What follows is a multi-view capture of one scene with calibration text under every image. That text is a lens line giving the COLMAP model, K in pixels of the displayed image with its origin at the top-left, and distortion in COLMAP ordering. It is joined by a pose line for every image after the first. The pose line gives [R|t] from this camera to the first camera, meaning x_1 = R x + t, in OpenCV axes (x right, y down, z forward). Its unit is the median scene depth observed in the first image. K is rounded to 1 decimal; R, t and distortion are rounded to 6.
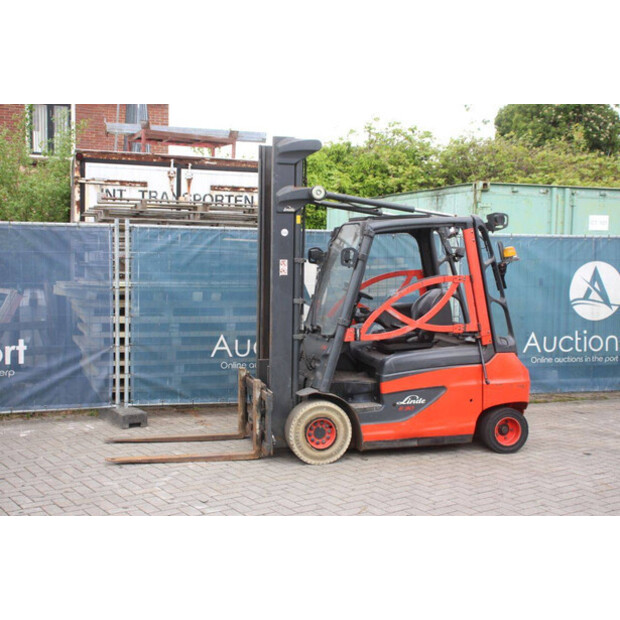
lens RADIAL K [[869.0, 0, 310.0], [0, 869.0, 310.0], [0, 0, 1]] dist [0.062051, 0.054431]
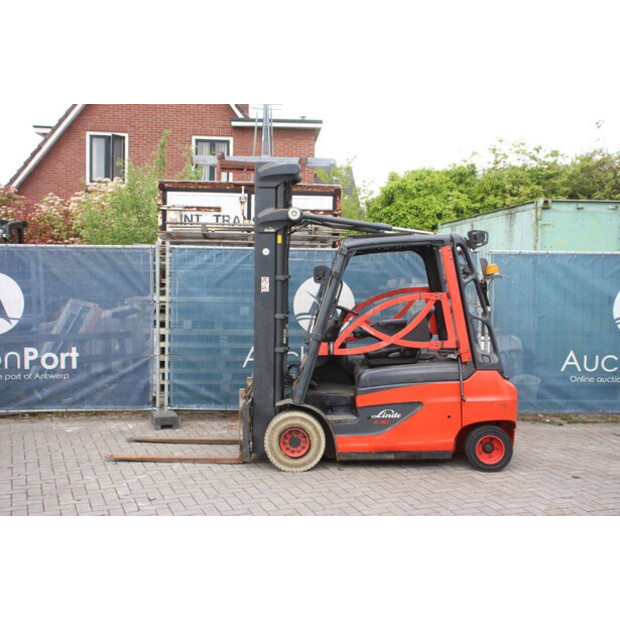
lens RADIAL K [[807.7, 0, 310.0], [0, 807.7, 310.0], [0, 0, 1]] dist [0.037747, 0.030515]
pose [[0.968104, 0.008796, -0.250394, 0.260826], [-0.013158, 0.999789, -0.015752, -0.002663], [0.250202, 0.018544, 0.968016, 0.053974]]
